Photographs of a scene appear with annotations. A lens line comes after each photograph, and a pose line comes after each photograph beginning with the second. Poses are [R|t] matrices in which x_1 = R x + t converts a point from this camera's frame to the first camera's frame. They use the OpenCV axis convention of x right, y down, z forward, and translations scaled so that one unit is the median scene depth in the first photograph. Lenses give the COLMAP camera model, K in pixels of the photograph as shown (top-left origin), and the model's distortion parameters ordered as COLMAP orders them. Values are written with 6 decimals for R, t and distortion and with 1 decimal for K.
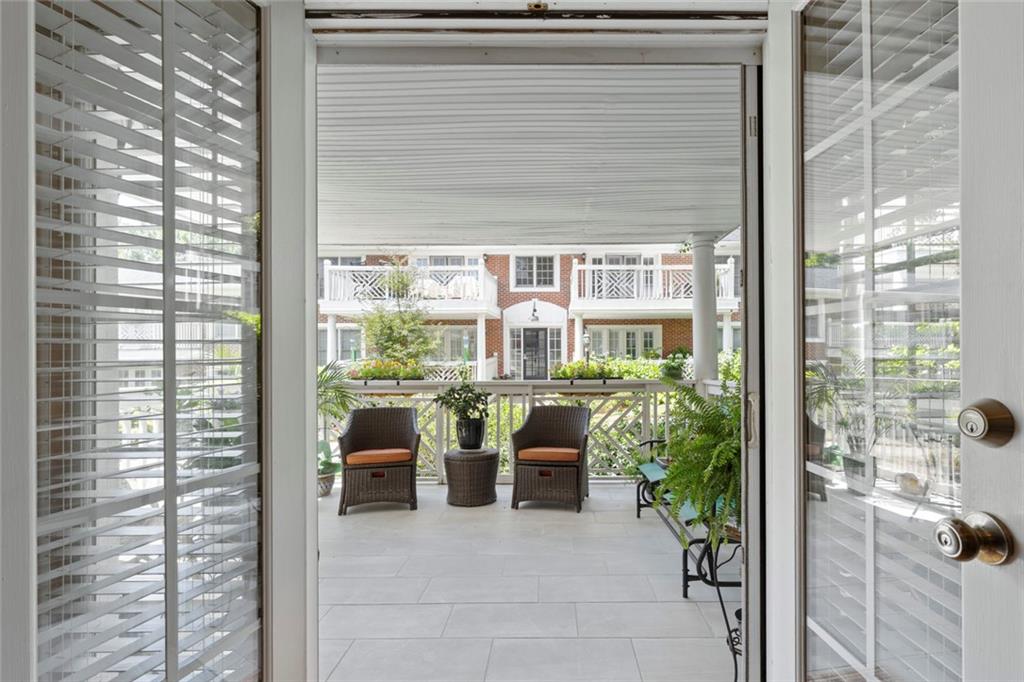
lens RADIAL K [[467.4, 0, 524.5], [0, 467.4, 351.9], [0, 0, 1]] dist [0.001704, 0.000382]
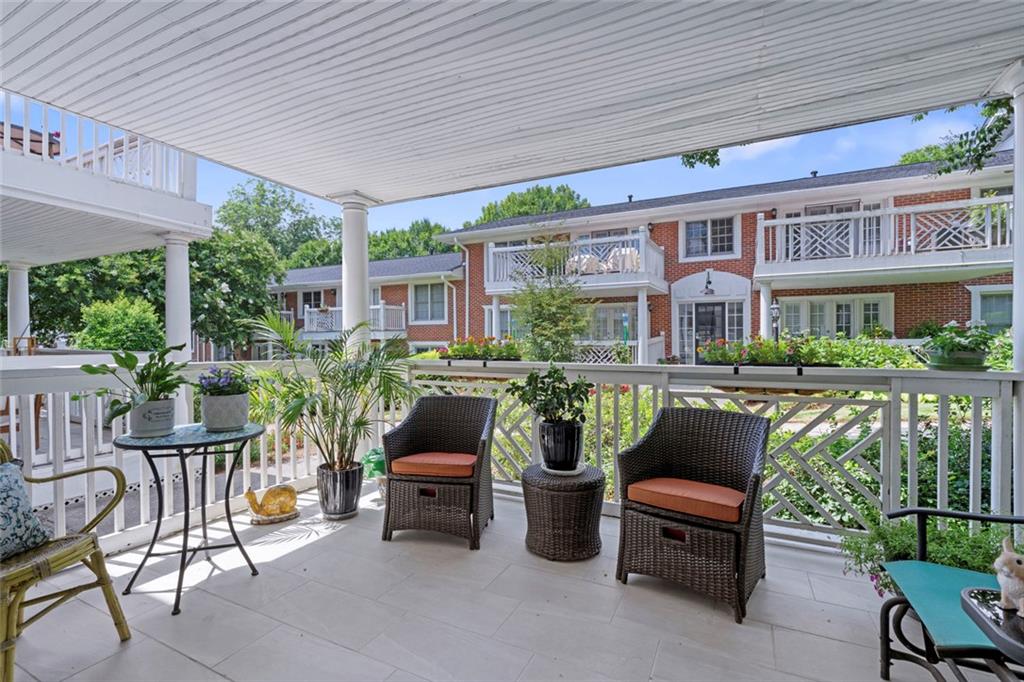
lens RADIAL K [[459.6, 0, 508.9], [0, 459.6, 338.3], [0, 0, 1]] dist [-0.004139, 0.000728]
pose [[0.920465, 0.001654, -0.390822, 0.019880], [0.003133, 0.999928, 0.011610, 0.005431], [0.390813, -0.011911, 0.920393, 0.110020]]
